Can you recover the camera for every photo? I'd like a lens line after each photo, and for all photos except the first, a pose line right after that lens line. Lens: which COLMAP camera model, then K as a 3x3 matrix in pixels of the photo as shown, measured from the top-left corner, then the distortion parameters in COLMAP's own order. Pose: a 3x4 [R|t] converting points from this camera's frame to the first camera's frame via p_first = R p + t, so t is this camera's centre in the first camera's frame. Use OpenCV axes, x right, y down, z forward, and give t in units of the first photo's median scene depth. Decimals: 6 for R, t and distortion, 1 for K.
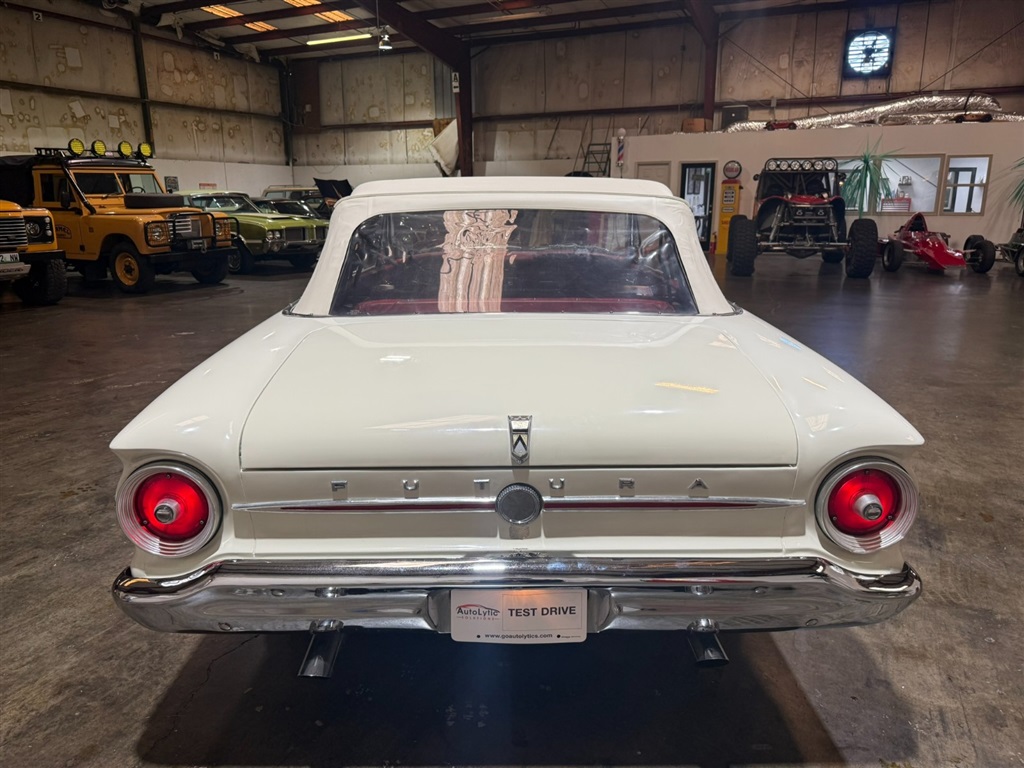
lens RADIAL K [[728.5, 0, 512.3], [0, 728.5, 385.8], [0, 0, 1]] dist [0.013260, -0.021562]
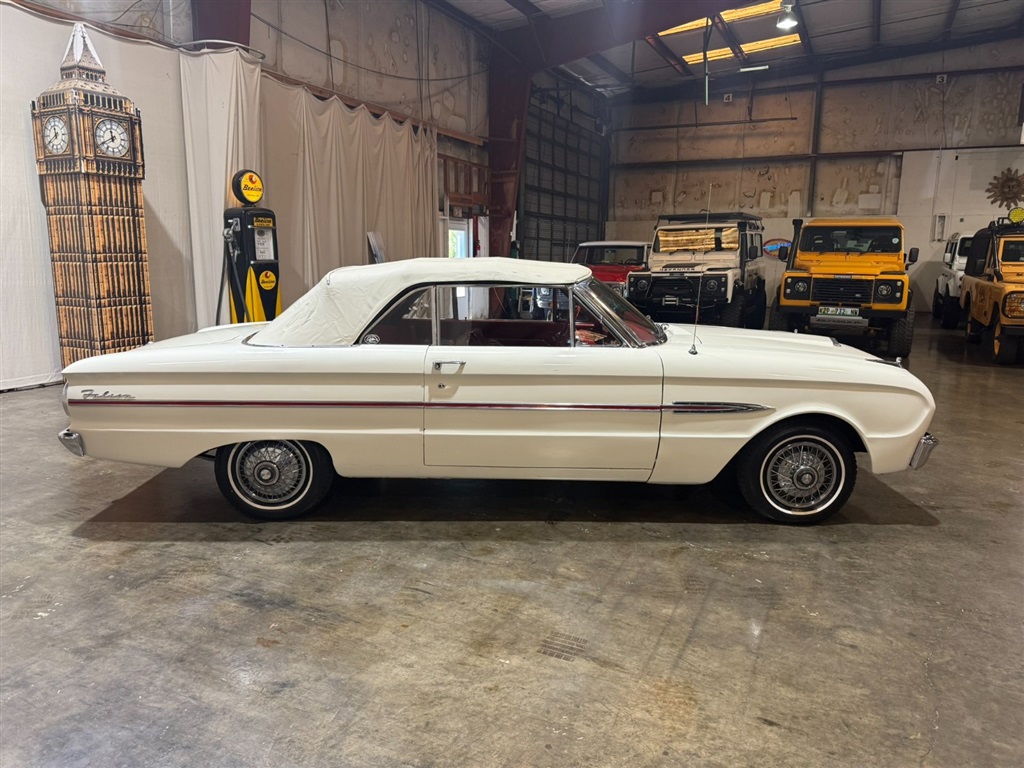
lens RADIAL K [[725.1, 0, 512.0], [0, 725.1, 387.6], [0, 0, 1]] dist [0.026351, -0.036873]
pose [[-0.003418, 0.184761, -0.982777, 0.246770], [-0.259788, 0.948876, 0.179291, -0.058304], [0.965660, 0.255926, 0.044756, 0.198096]]
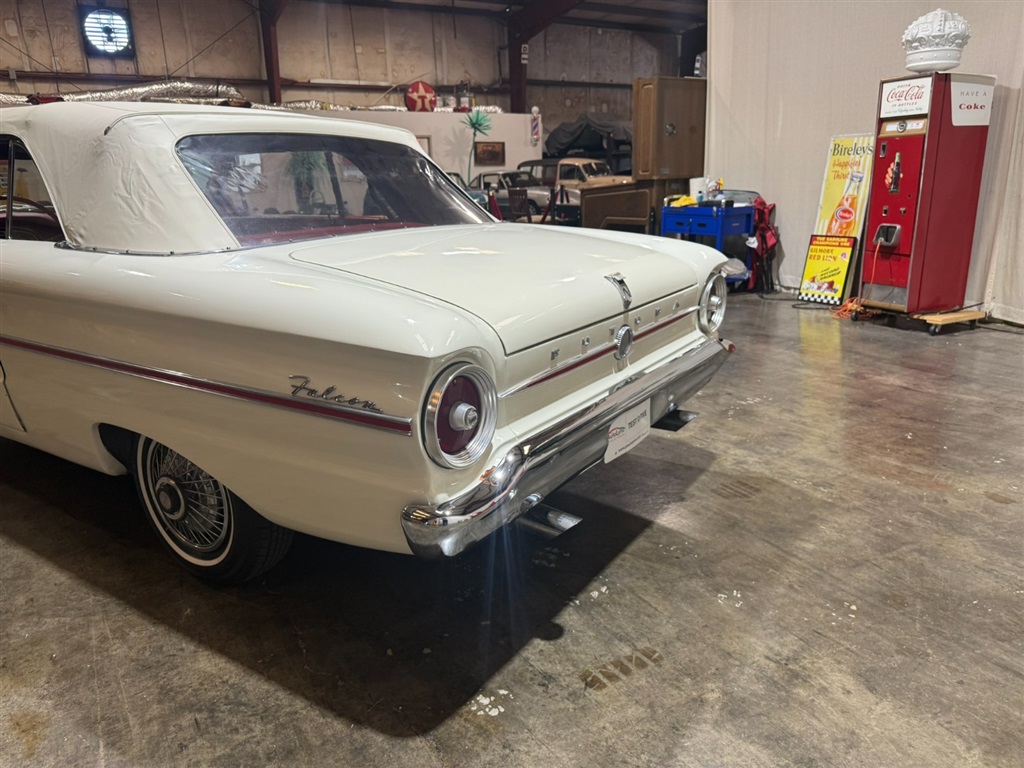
lens RADIAL K [[726.2, 0, 513.1], [0, 726.2, 385.2], [0, 0, 1]] dist [0.019427, -0.027959]
pose [[0.560299, -0.237369, 0.793549, -0.100030], [0.227384, 0.965329, 0.128204, 0.002401], [-0.796468, 0.108607, 0.594847, 0.034622]]
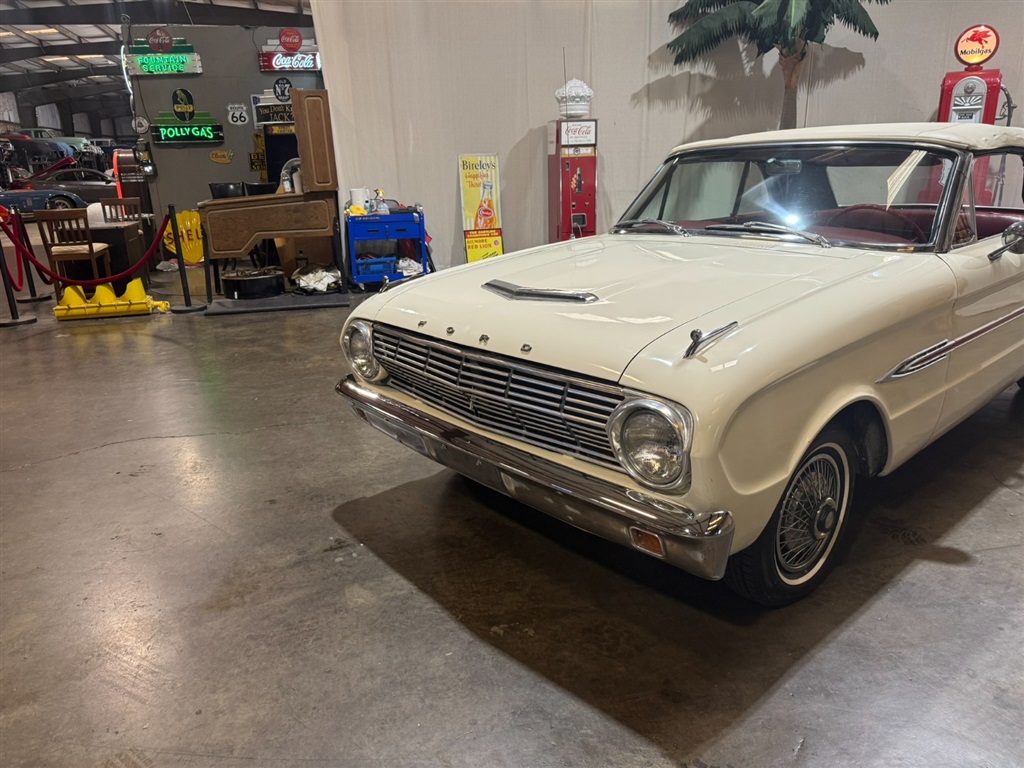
lens RADIAL K [[715.0, 0, 513.5], [0, 715.0, 382.1], [0, 0, 1]] dist [0.070715, -0.086864]
pose [[-0.657460, -0.202024, 0.725902, -0.093942], [0.215438, 0.872767, 0.438022, -0.098435], [-0.722034, 0.444369, -0.530286, 0.383831]]
